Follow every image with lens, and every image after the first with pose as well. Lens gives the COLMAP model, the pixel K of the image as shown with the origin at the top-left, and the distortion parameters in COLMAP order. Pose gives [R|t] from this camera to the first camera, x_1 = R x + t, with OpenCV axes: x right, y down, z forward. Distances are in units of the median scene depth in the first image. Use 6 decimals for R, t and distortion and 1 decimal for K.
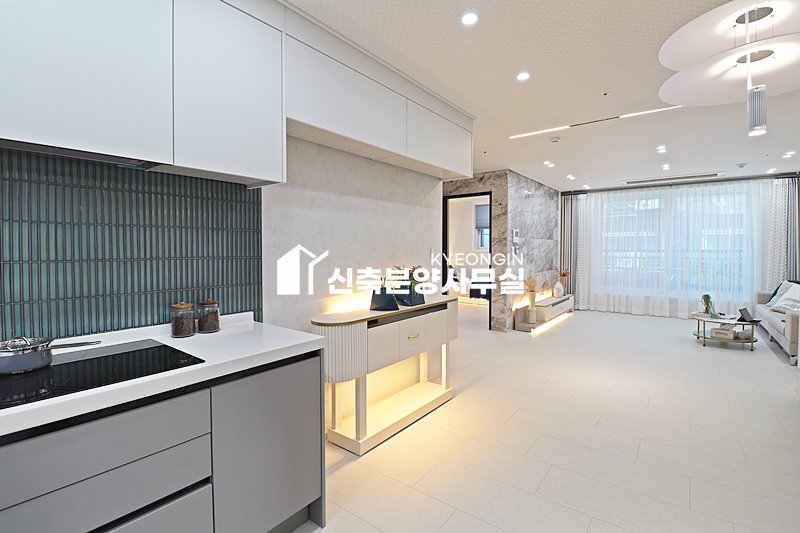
lens RADIAL K [[369.8, 0, 402.2], [0, 369.8, 259.1], [0, 0, 1]] dist [-0.001859, -0.014601]
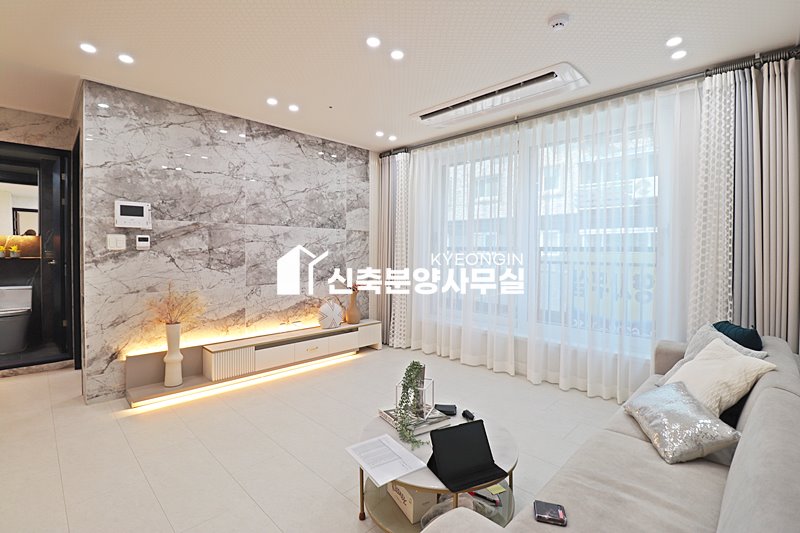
lens RADIAL K [[367.0, 0, 402.4], [0, 367.0, 255.8], [0, 0, 1]] dist [-0.000797, -0.013120]
pose [[0.991688, 0.011338, -0.128163, 1.506972], [-0.012686, 0.999872, -0.009705, -0.009051], [0.128037, 0.011250, 0.991706, 1.101029]]
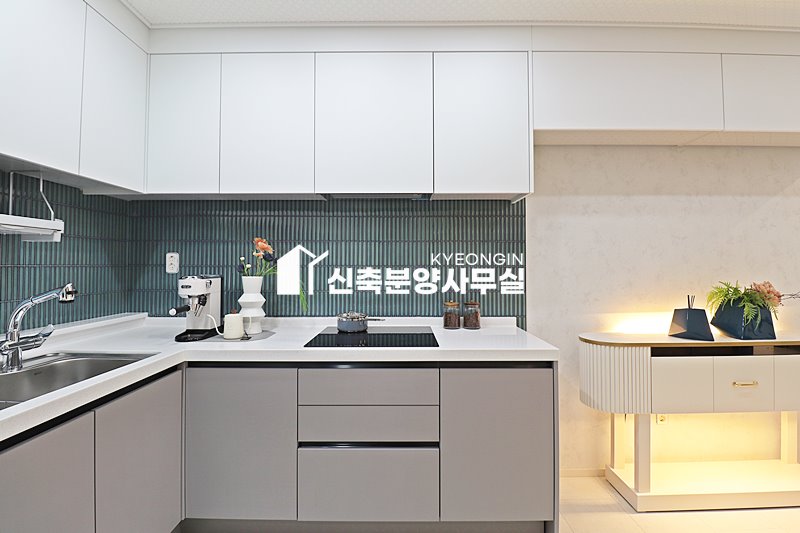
lens RADIAL K [[369.8, 0, 402.2], [0, 369.8, 259.1], [0, 0, 1]] dist [-0.001859, -0.014601]
pose [[0.605146, -0.013192, -0.796005, 0.177931], [-0.023198, 0.999146, -0.034194, 0.013134], [0.795777, 0.039158, 0.604323, 0.063520]]
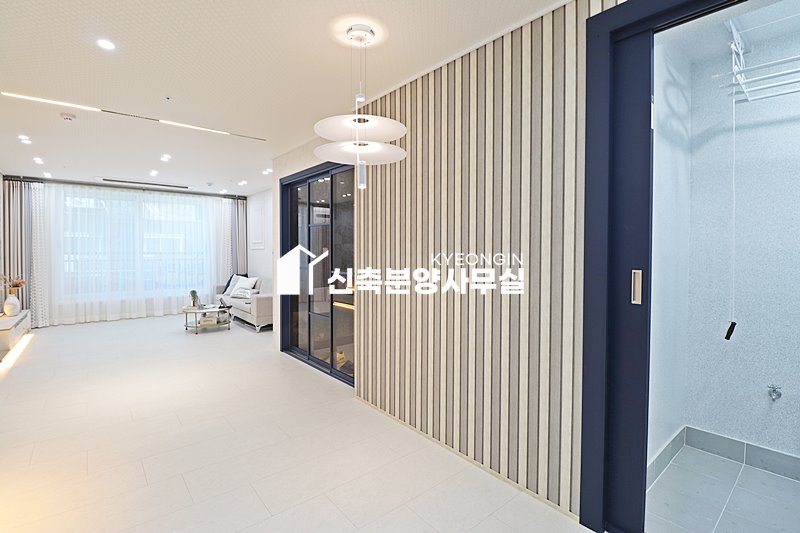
lens RADIAL K [[369.8, 0, 402.2], [0, 369.8, 259.1], [0, 0, 1]] dist [-0.001859, -0.014601]
pose [[0.217902, -0.018787, 0.975790, -0.295996], [0.024362, 0.999608, 0.013805, -0.005142], [-0.975667, 0.020764, 0.218274, 0.160296]]
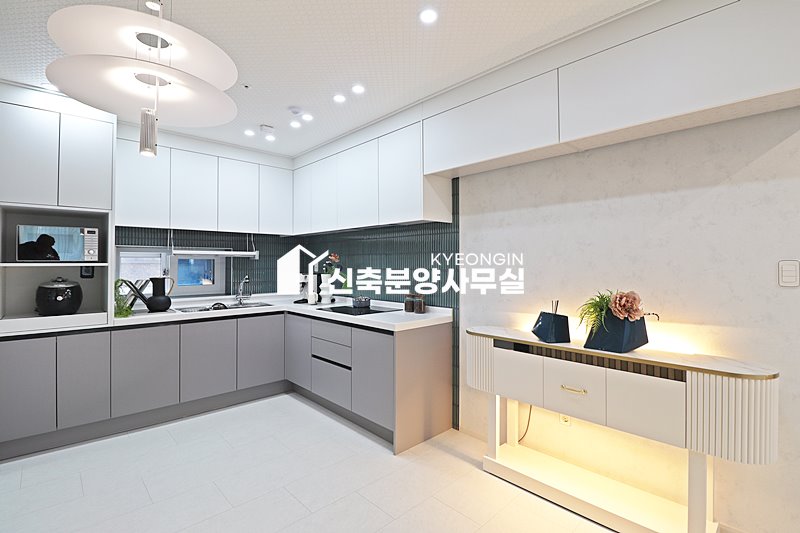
lens RADIAL K [[369.8, 0, 402.2], [0, 369.8, 259.1], [0, 0, 1]] dist [-0.001859, -0.014601]
pose [[-0.158606, -0.006497, -0.987321, 0.731923], [-0.024624, 0.999693, -0.002622, -0.028169], [0.987035, 0.023896, -0.158717, 0.732960]]
